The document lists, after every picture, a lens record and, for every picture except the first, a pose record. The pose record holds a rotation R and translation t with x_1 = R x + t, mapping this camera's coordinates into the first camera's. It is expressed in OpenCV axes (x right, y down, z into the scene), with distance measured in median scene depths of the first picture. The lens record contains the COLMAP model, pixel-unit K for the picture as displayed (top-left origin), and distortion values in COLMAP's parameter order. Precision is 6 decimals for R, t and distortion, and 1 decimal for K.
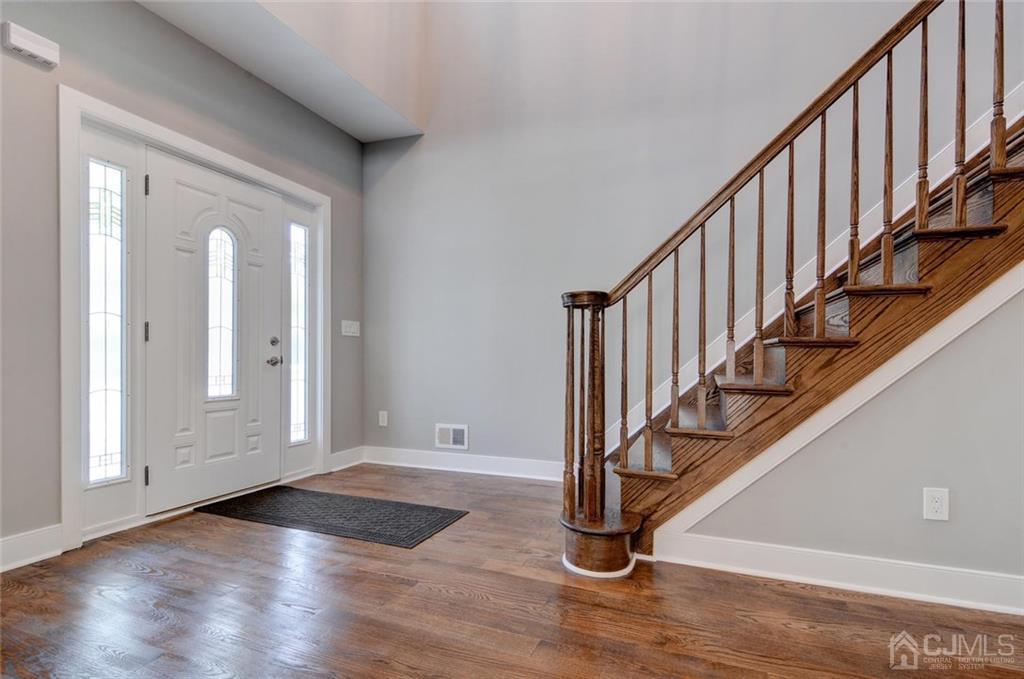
lens RADIAL K [[503.8, 0, 512.6], [0, 503.8, 364.4], [0, 0, 1]] dist [0.002777, 0.000462]
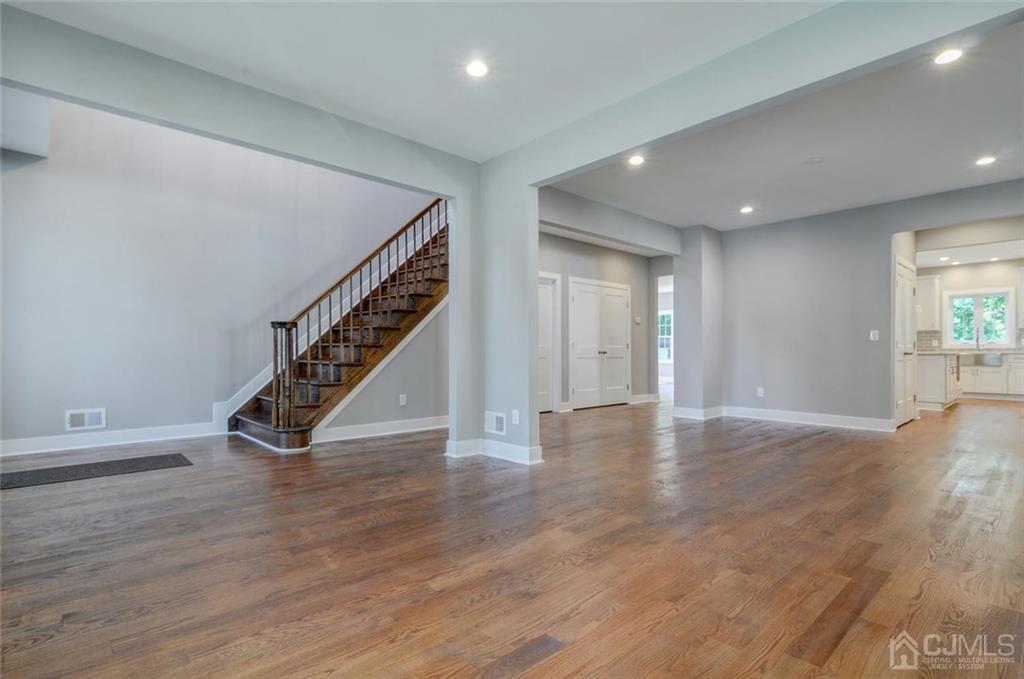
lens RADIAL K [[494.8, 0, 512.0], [0, 494.8, 339.5], [0, 0, 1]] dist [0.002562, 0.000400]
pose [[0.455982, 0.011533, 0.889914, -1.242709], [0.020916, 0.999501, -0.023671, 0.002114], [-0.889743, 0.029407, 0.455514, -0.772838]]
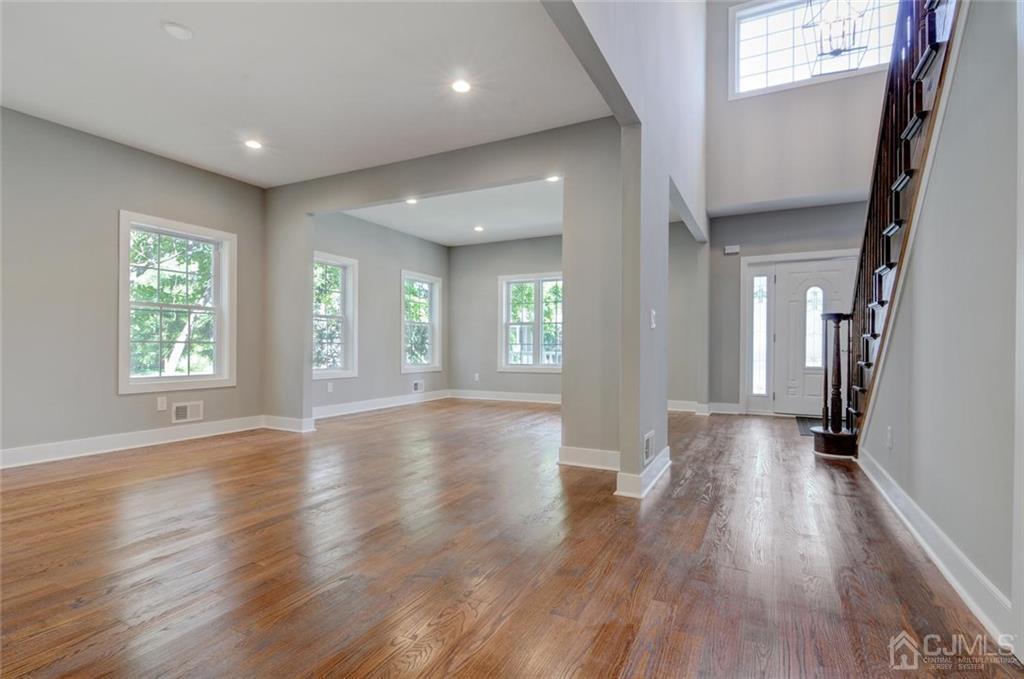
lens RADIAL K [[494.8, 0, 512.0], [0, 494.8, 339.5], [0, 0, 1]] dist [0.002562, 0.000400]
pose [[-0.126401, -0.021498, -0.991746, 2.119419], [-0.024121, 0.999536, -0.018593, 0.022917], [0.991686, 0.021572, -0.126861, 0.028717]]
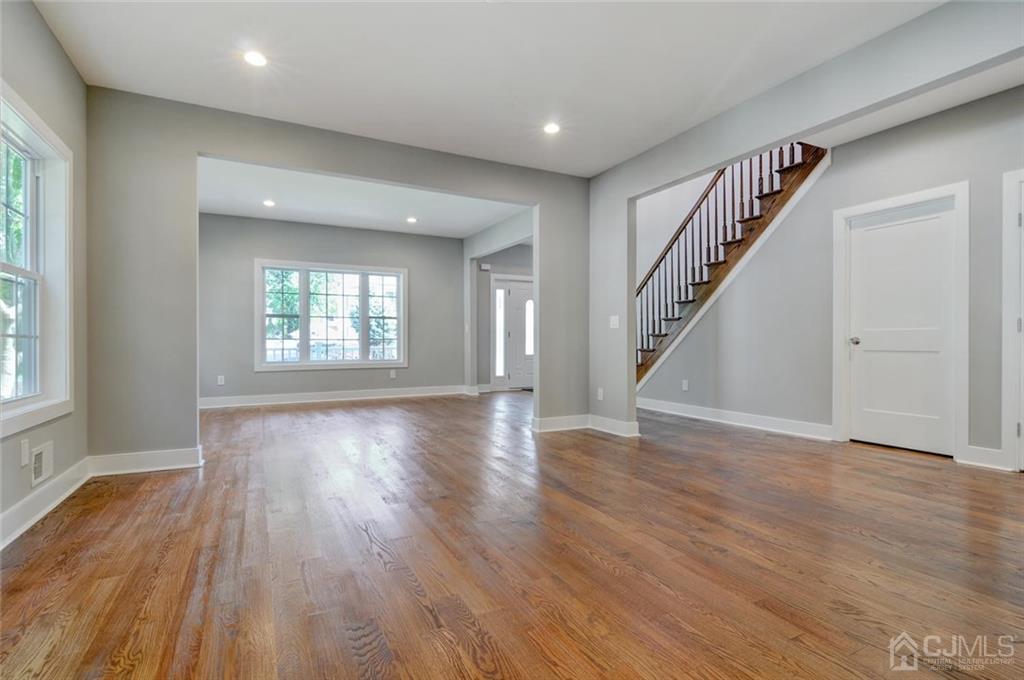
lens RADIAL K [[494.8, 0, 512.0], [0, 494.8, 340.0], [0, 0, 1]] dist [0.002562, 0.000400]
pose [[0.744501, -0.010608, -0.667537, 1.772255], [-0.005609, 0.999739, -0.022143, 0.054334], [0.667598, 0.020230, 0.744247, -1.726852]]
